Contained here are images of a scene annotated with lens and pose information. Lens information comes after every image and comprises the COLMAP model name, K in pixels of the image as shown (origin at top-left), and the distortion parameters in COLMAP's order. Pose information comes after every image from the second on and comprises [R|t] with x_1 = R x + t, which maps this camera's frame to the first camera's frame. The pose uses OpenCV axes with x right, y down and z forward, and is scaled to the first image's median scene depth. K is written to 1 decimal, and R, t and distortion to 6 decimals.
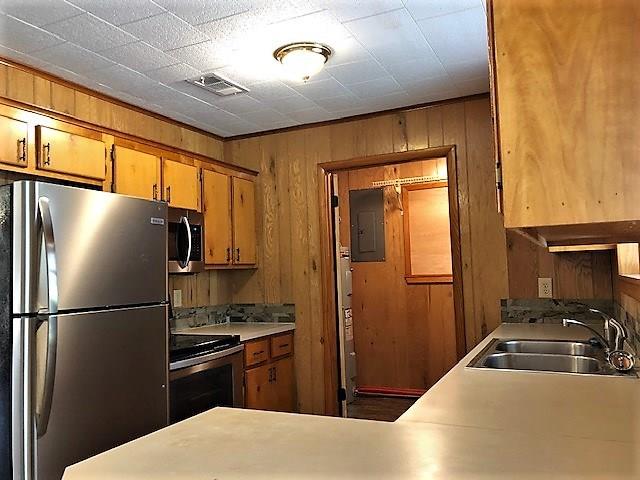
lens RADIAL K [[529.7, 0, 321.0], [0, 529.7, 240.3], [0, 0, 1]] dist [0.048928, -0.008175]
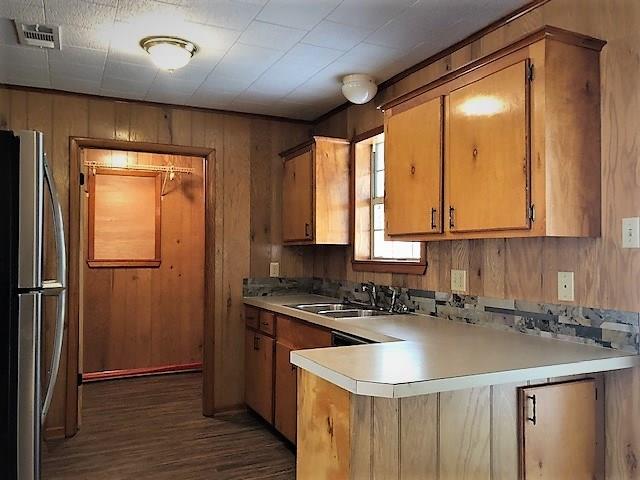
lens RADIAL K [[529.7, 0, 318.4], [0, 529.7, 238.2], [0, 0, 1]] dist [0.048928, -0.008175]
pose [[0.645397, 0.054520, 0.761899, -0.507727], [-0.066516, 0.997672, -0.015046, 0.021846], [-0.760945, -0.040968, 0.647521, 0.059155]]
